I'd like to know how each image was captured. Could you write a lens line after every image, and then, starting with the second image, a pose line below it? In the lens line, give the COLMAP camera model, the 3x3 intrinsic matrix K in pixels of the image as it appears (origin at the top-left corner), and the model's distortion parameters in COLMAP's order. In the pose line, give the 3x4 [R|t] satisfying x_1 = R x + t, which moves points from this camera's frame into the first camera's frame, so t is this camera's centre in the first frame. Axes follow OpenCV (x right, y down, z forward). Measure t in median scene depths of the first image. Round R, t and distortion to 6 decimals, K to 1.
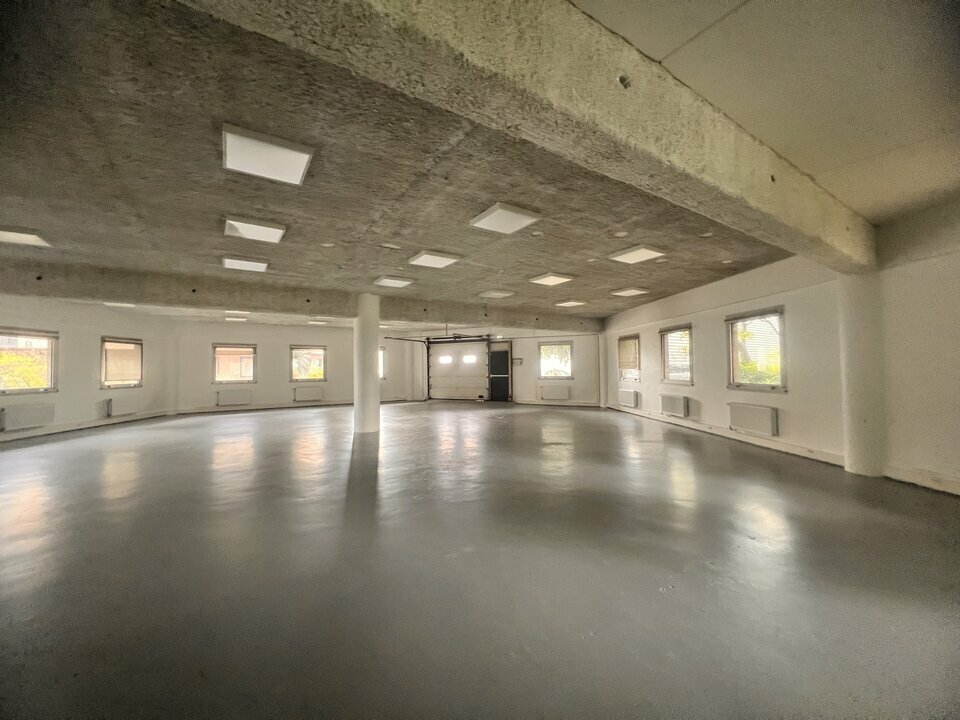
lens RADIAL K [[385.9, 0, 478.2], [0, 385.9, 359.0], [0, 0, 1]] dist [0.000589, -0.000099]
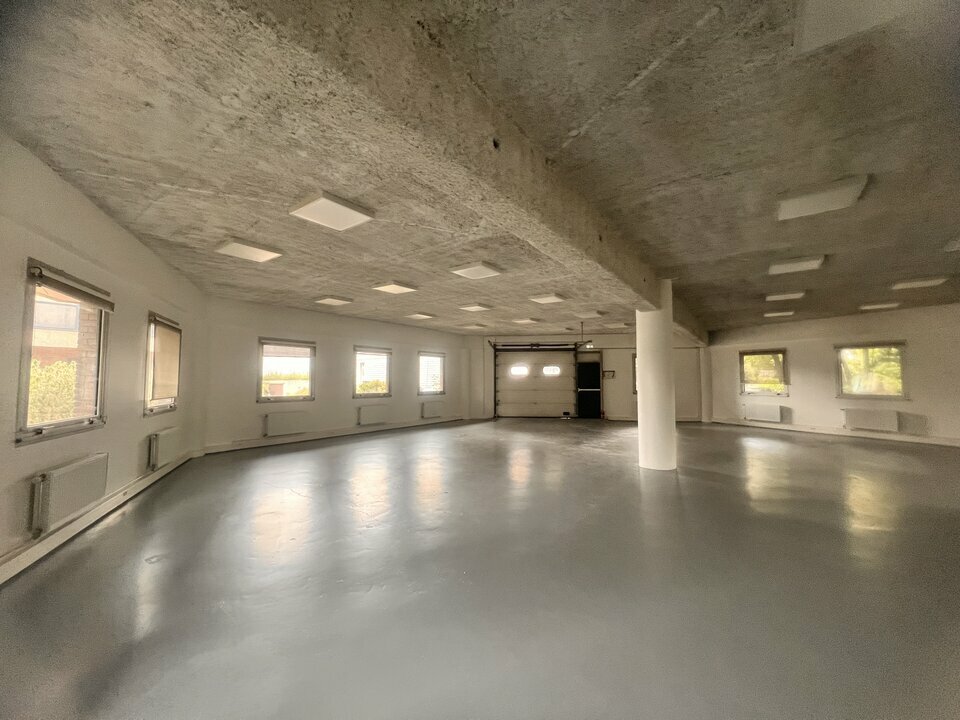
lens RADIAL K [[385.9, 0, 478.2], [0, 385.9, 359.0], [0, 0, 1]] dist [0.000589, -0.000099]
pose [[0.931701, 0.031432, 0.361865, -0.505059], [-0.019001, 0.999102, -0.037860, 0.010534], [-0.362730, 0.028399, 0.931462, 0.250522]]
